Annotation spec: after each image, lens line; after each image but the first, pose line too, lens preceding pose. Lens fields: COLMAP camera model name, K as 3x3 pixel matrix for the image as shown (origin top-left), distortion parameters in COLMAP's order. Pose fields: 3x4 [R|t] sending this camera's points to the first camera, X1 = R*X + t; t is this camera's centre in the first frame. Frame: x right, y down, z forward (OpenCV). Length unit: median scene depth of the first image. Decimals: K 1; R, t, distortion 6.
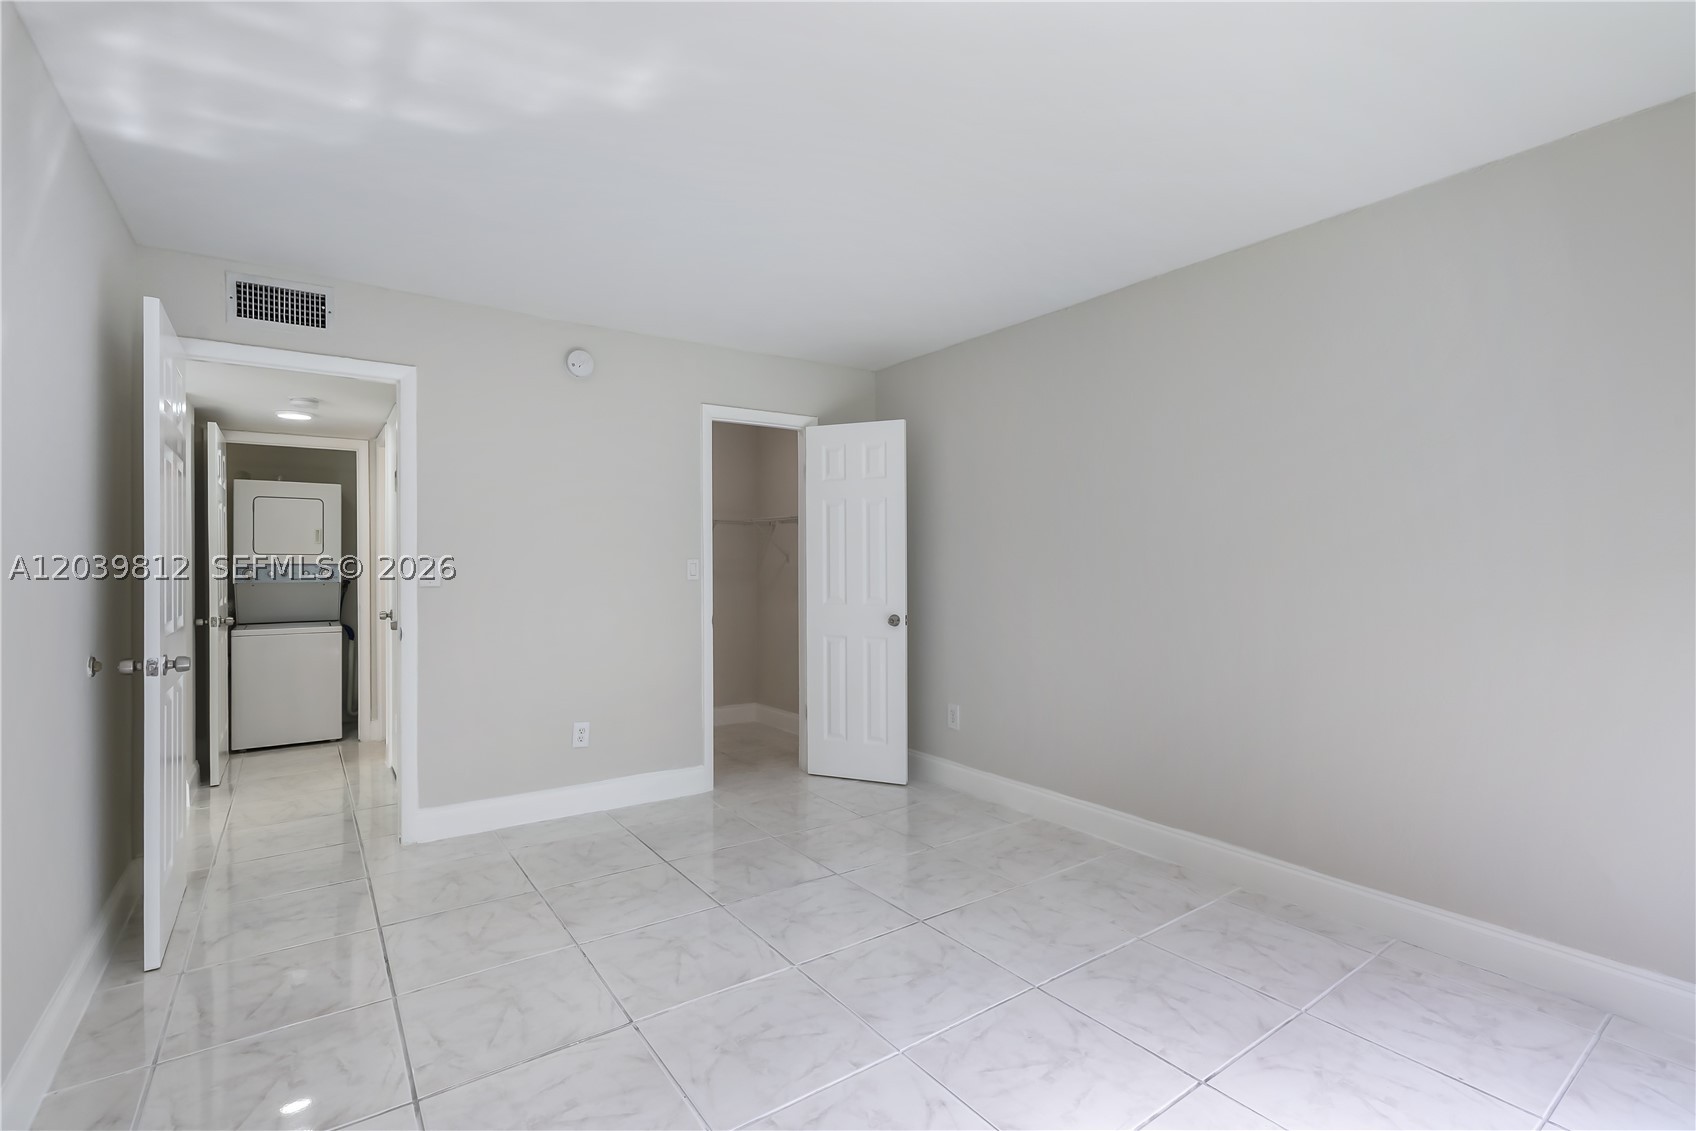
lens RADIAL K [[775.3, 0, 853.8], [0, 775.3, 565.1], [0, 0, 1]] dist [0.000060, 0.000316]
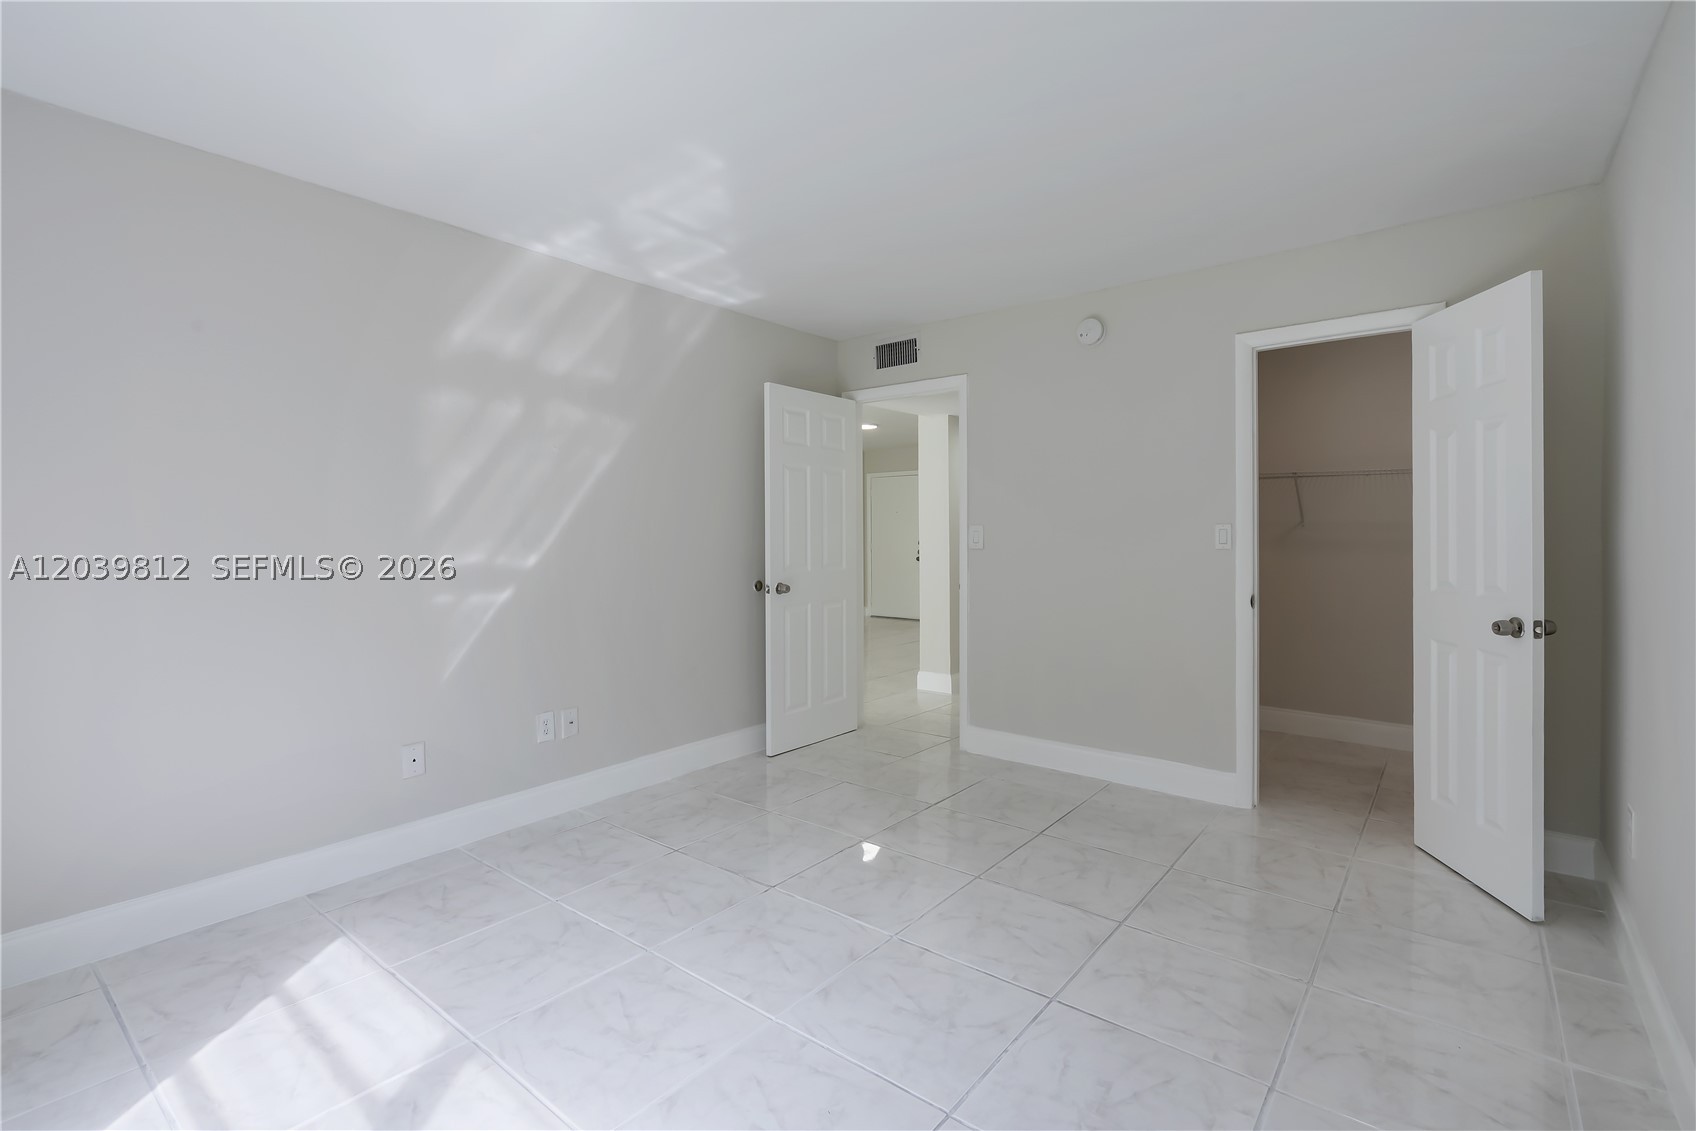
lens RADIAL K [[765.3, 0, 845.0], [0, 765.3, 549.0], [0, 0, 1]] dist [-0.001225, 0.000904]
pose [[0.270076, 0.019100, -0.962650, 0.476658], [0.000580, 0.999800, 0.020000, 0.002049], [0.962839, -0.005960, 0.270011, 0.386742]]
